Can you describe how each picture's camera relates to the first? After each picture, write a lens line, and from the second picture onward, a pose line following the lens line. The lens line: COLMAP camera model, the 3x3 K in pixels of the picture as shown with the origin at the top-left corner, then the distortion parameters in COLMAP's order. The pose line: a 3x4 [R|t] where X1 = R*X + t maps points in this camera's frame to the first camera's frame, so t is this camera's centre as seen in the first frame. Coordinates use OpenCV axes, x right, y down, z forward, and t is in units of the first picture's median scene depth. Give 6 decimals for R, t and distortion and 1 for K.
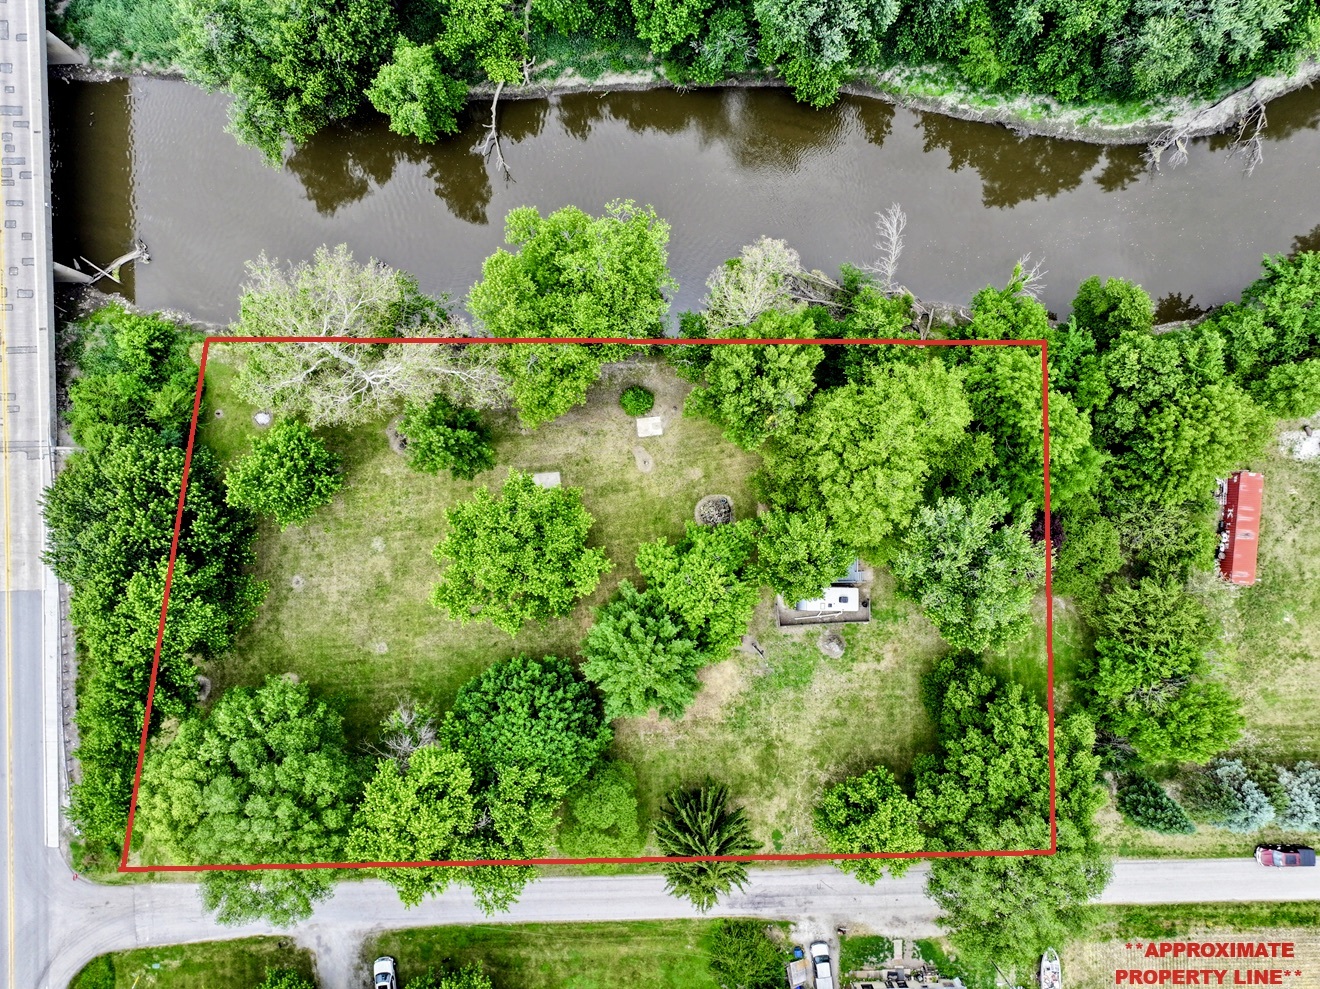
lens RADIAL K [[933.0, 0, 660.0], [0, 933.0, 494.5], [0, 0, 1]] dist [0.007157, 0.004587]
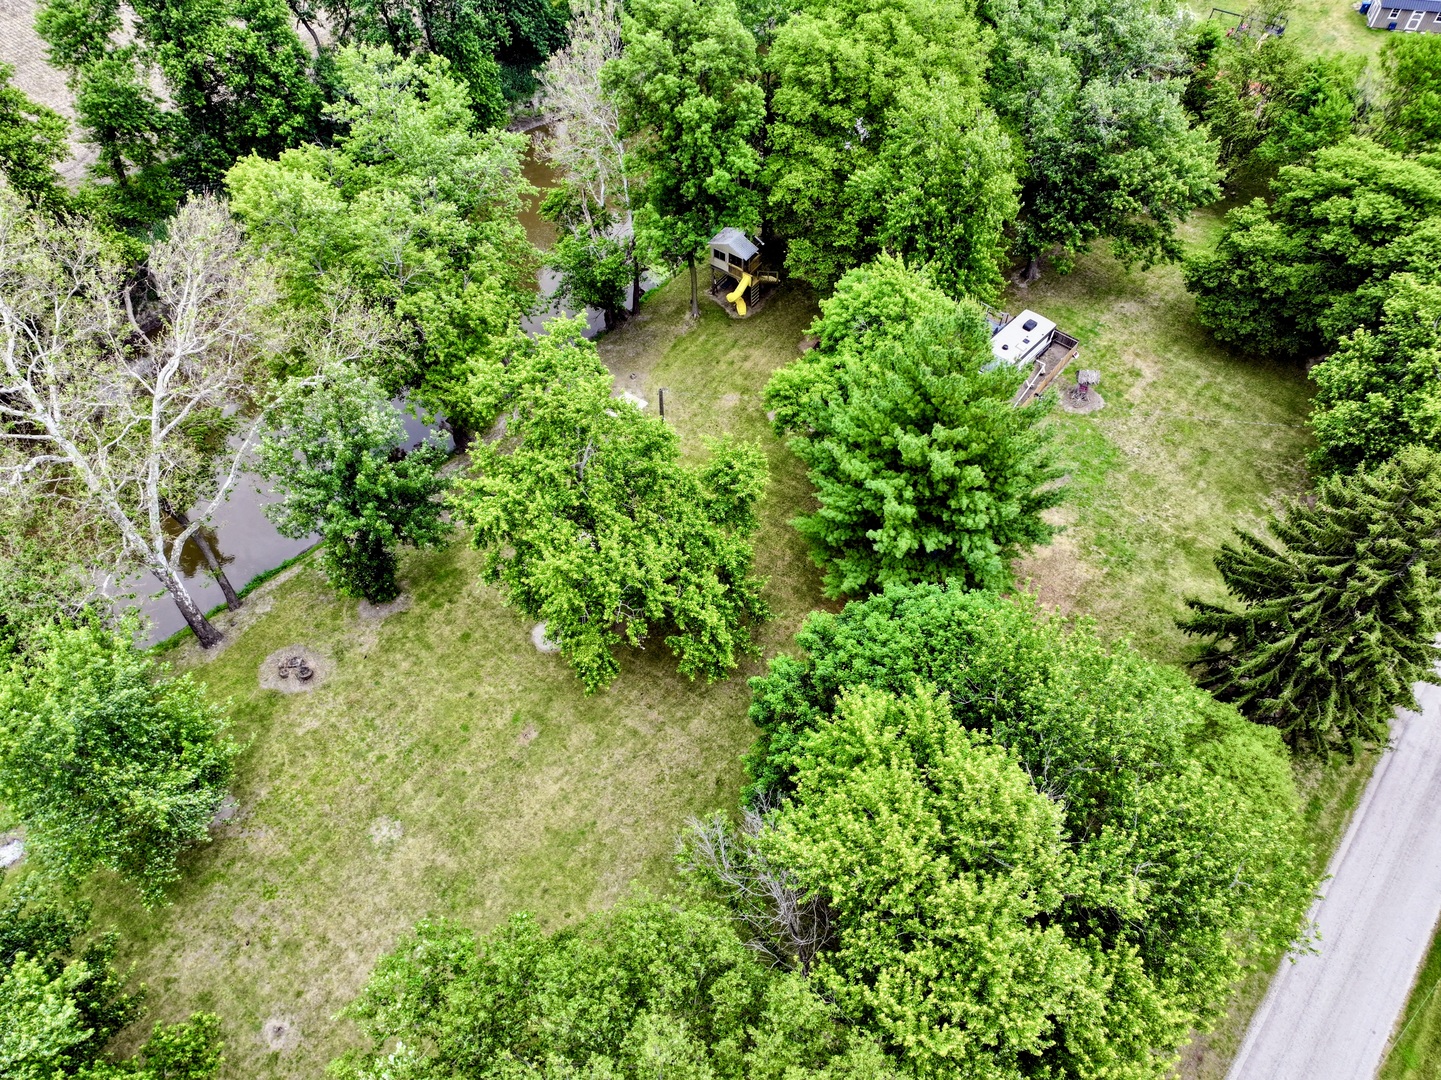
lens RADIAL K [[1012.6, 0, 720.2], [0, 1012.6, 534.4], [0, 0, 1]] dist [-0.003438, 0.020561]
pose [[0.666732, -0.582286, 0.465201, -0.338390], [0.745170, 0.532379, -0.401615, 0.297127], [-0.013808, 0.614423, 0.788856, 0.518042]]
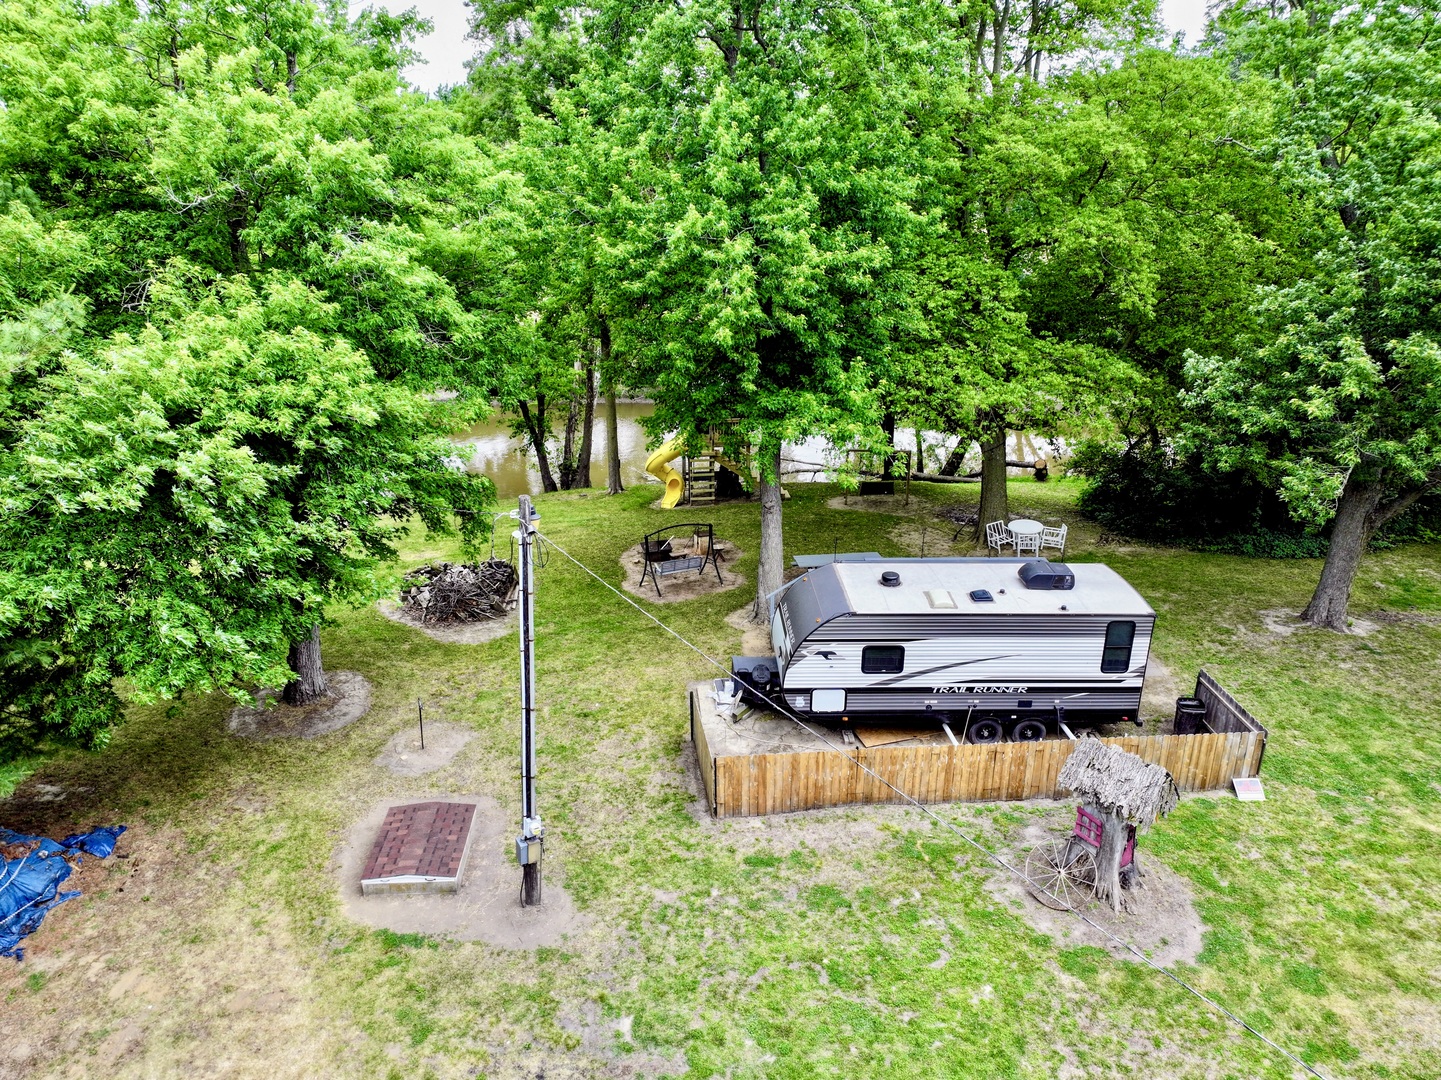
lens RADIAL K [[1012.6, 0, 720.2], [0, 1012.6, 534.4], [0, 0, 1]] dist [-0.003438, 0.020561]
pose [[0.999382, -0.015086, 0.031762, 0.122085], [0.035056, 0.357016, -0.933440, 0.278199], [0.002743, 0.933976, 0.357324, 0.882651]]
